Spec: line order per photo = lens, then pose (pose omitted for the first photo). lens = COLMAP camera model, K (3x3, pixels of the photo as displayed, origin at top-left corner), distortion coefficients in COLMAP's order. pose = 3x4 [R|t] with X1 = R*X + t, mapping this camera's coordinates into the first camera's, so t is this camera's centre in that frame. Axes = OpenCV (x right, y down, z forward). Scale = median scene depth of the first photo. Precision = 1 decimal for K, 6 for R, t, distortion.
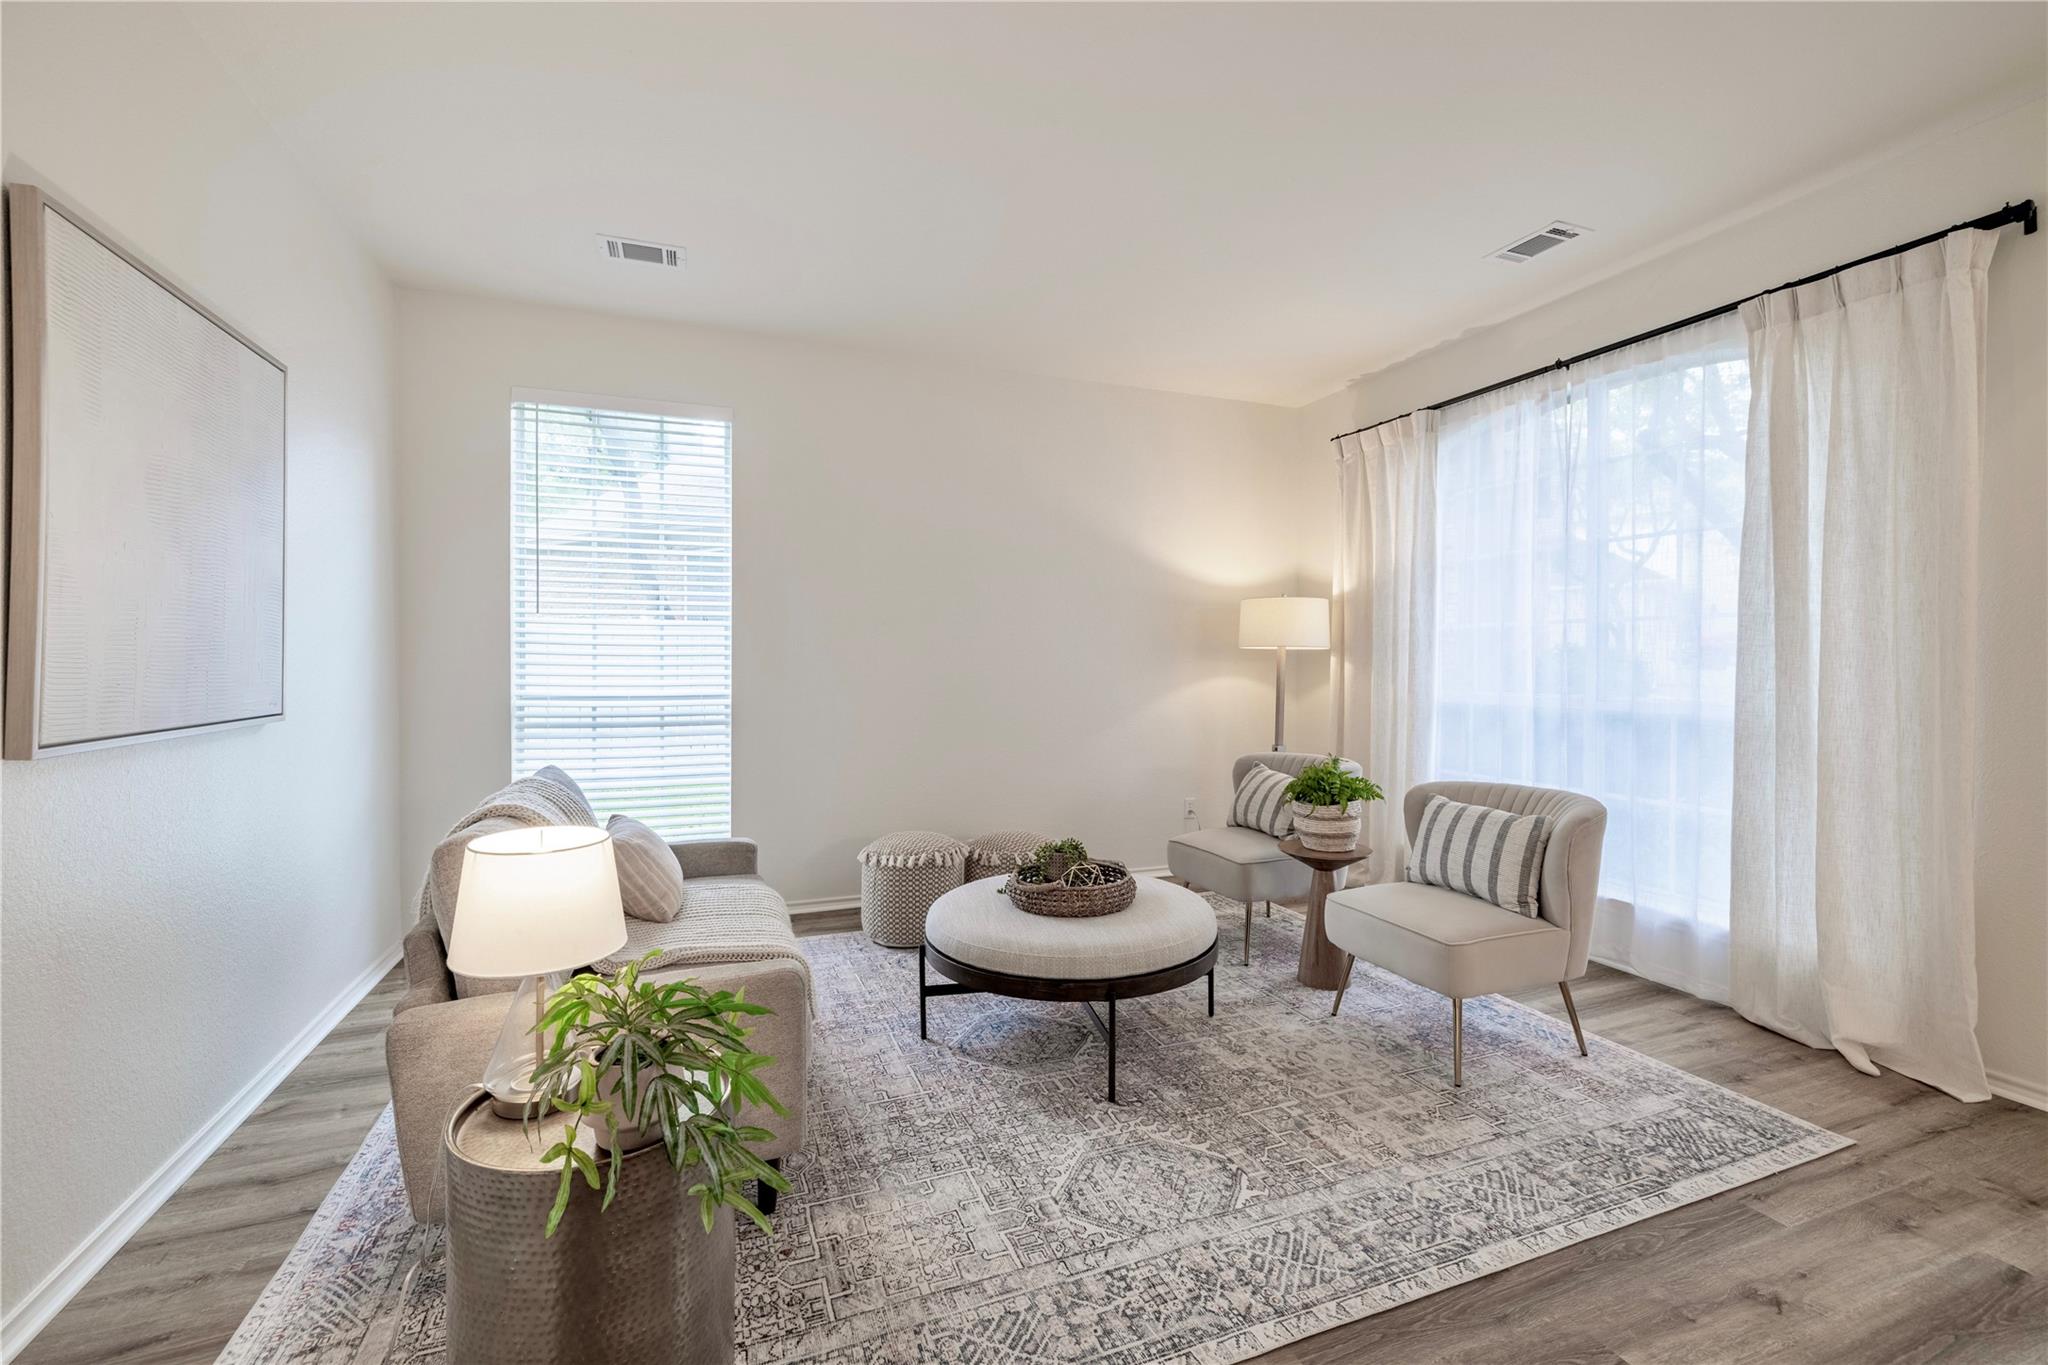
lens RADIAL K [[857.6, 0, 1024.4], [0, 857.6, 669.7], [0, 0, 1]] dist [0.001323, -0.000583]
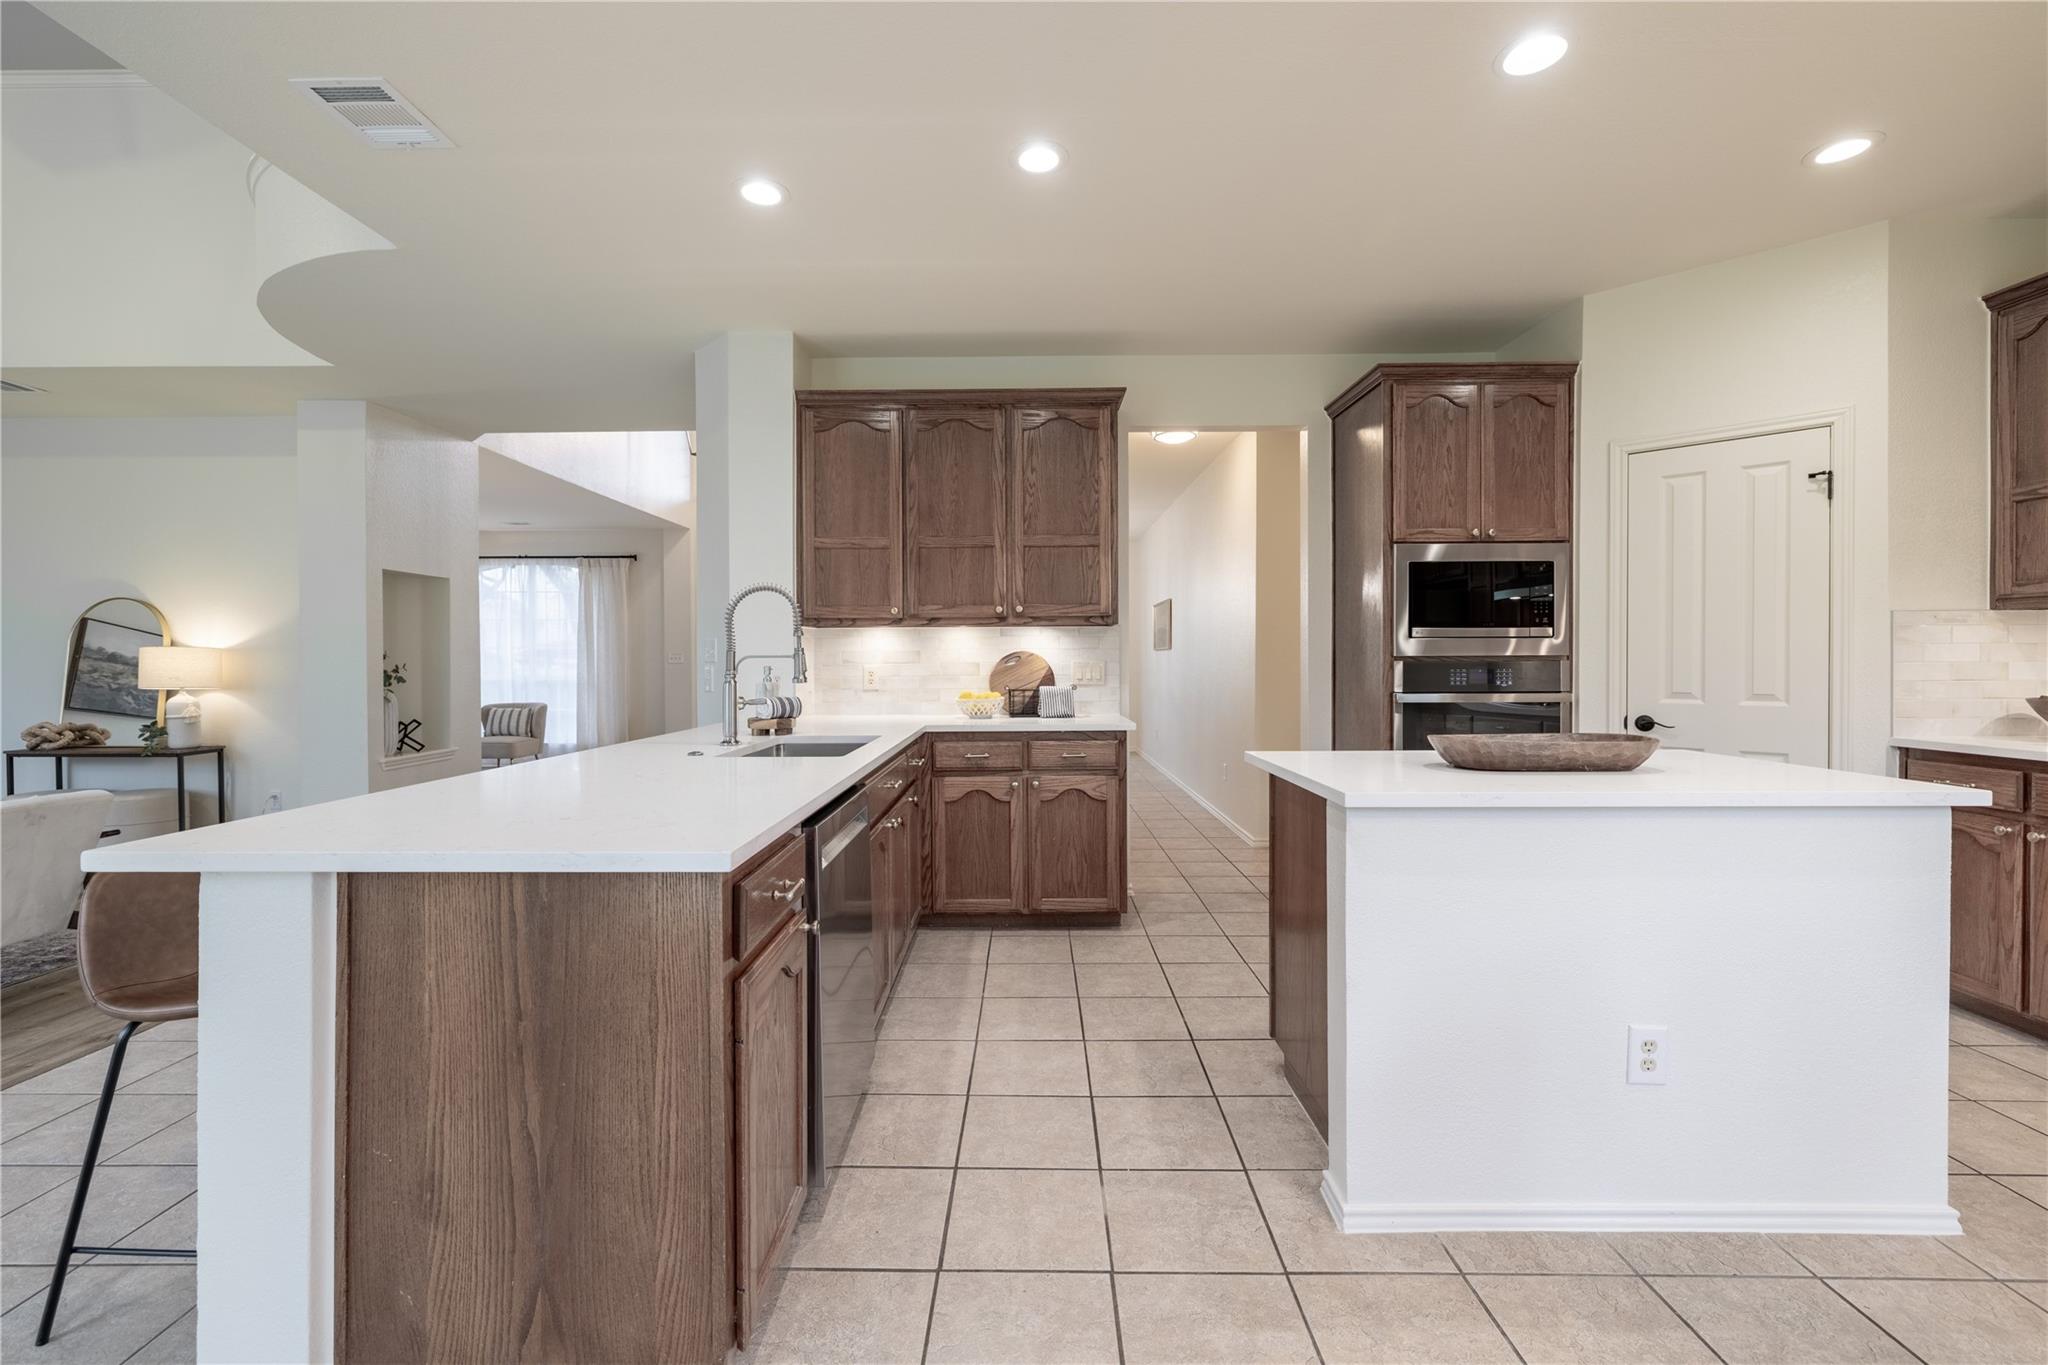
lens RADIAL K [[857.6, 0, 1018.6], [0, 857.6, 670.2], [0, 0, 1]] dist [0.001323, -0.000583]
pose [[0.376212, -0.017381, 0.926370, -1.671808], [0.013206, 0.999823, 0.013396, -0.001401], [-0.926439, 0.007194, 0.376375, -1.913254]]
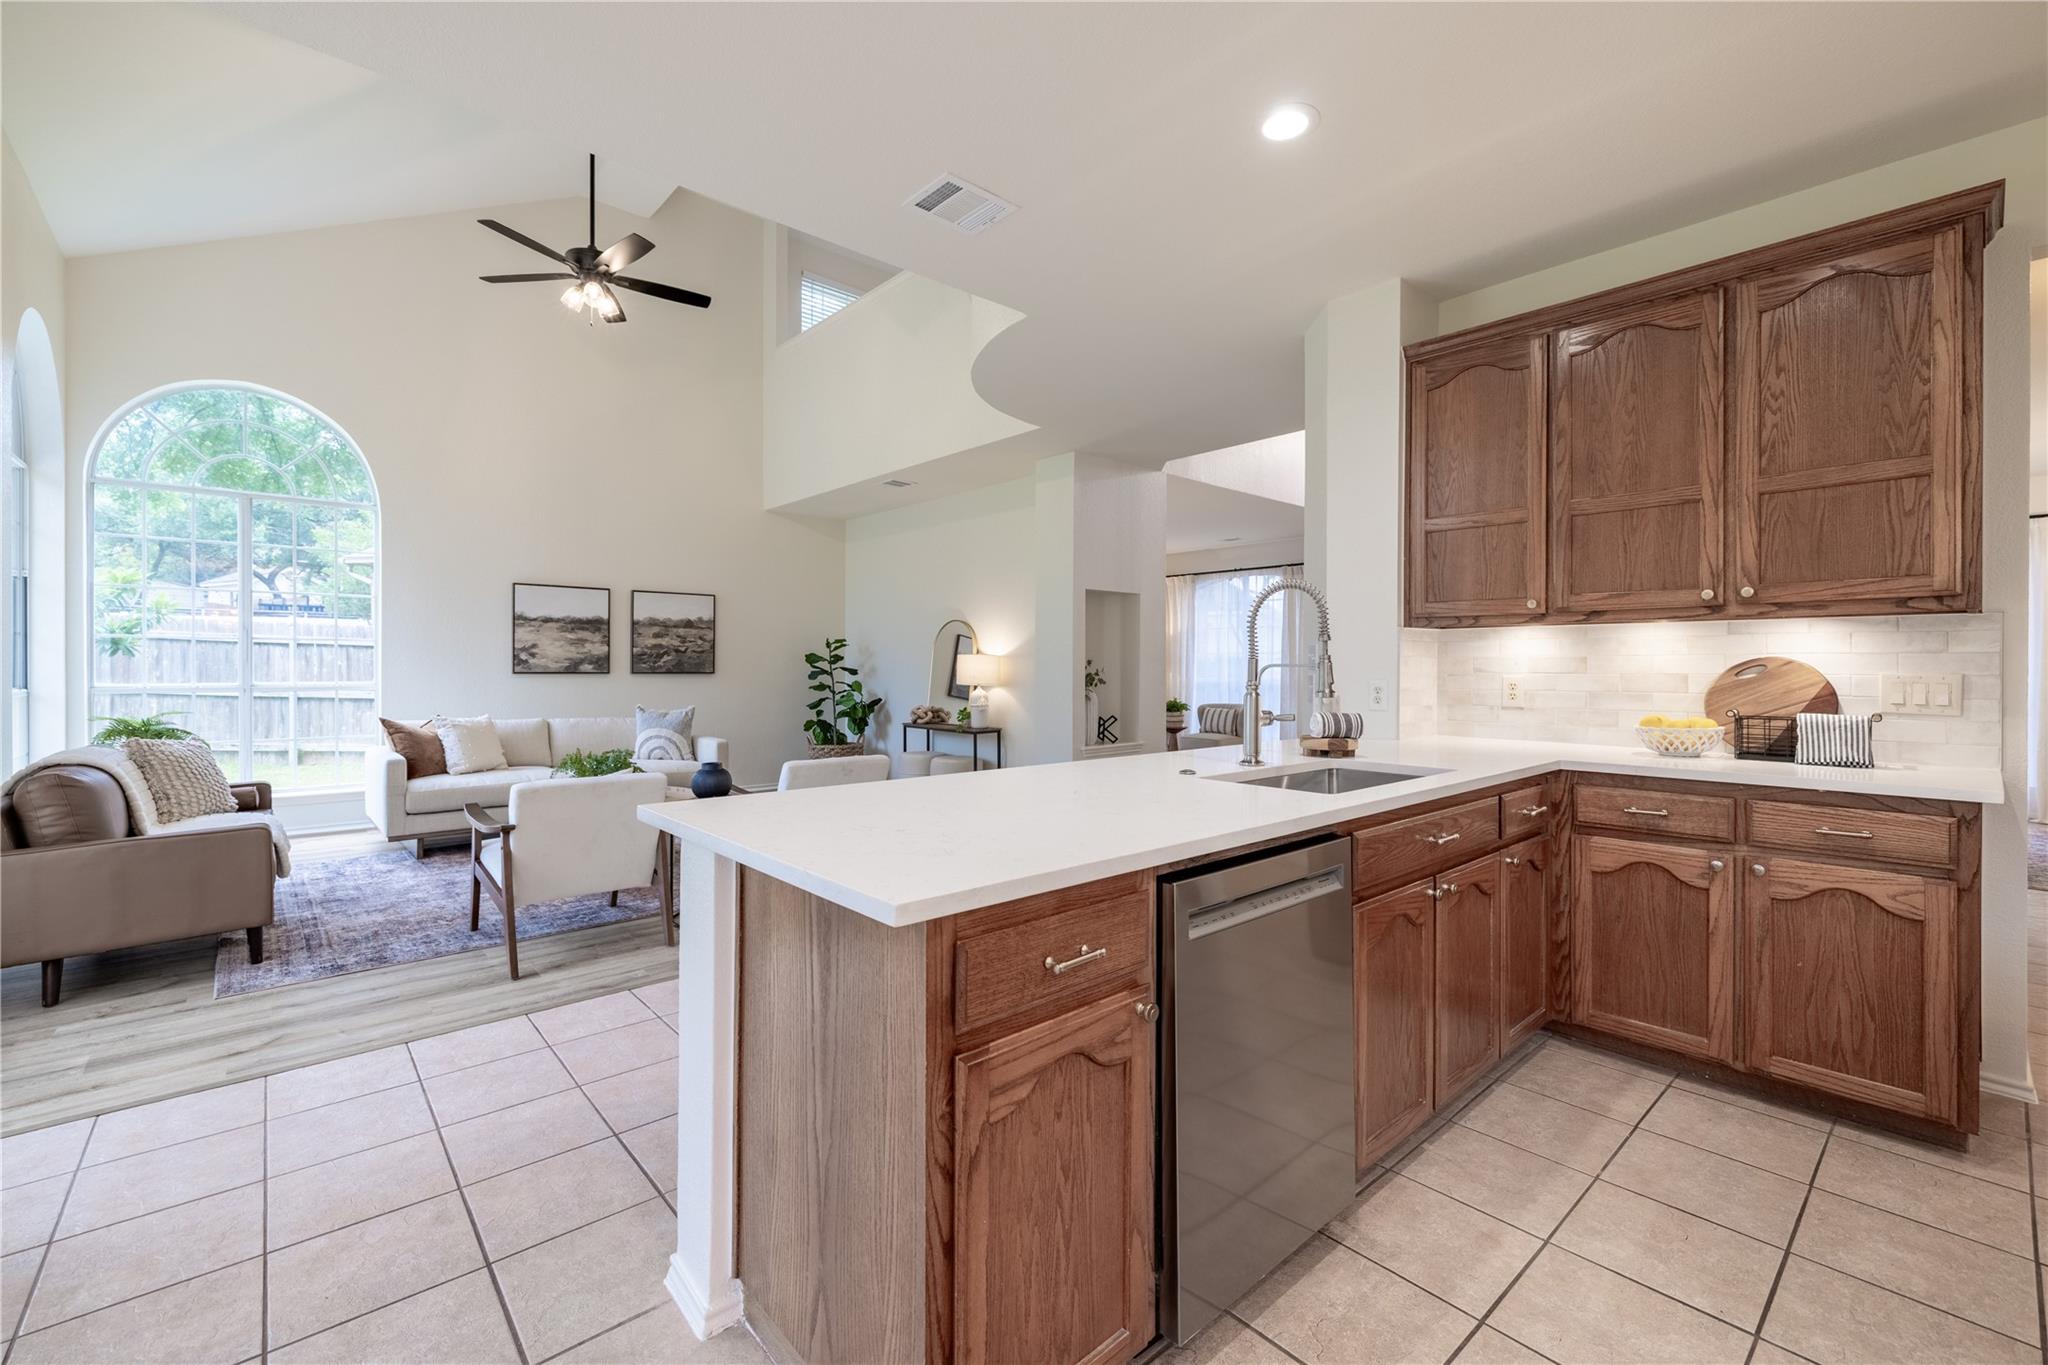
lens RADIAL K [[857.6, 0, 1019.1], [0, 857.6, 668.3], [0, 0, 1]] dist [0.001323, -0.000583]
pose [[0.940256, -0.004100, 0.340442, -1.401536], [0.005042, 0.999986, -0.001882, -0.004307], [-0.340430, 0.003486, 0.940264, -1.974497]]
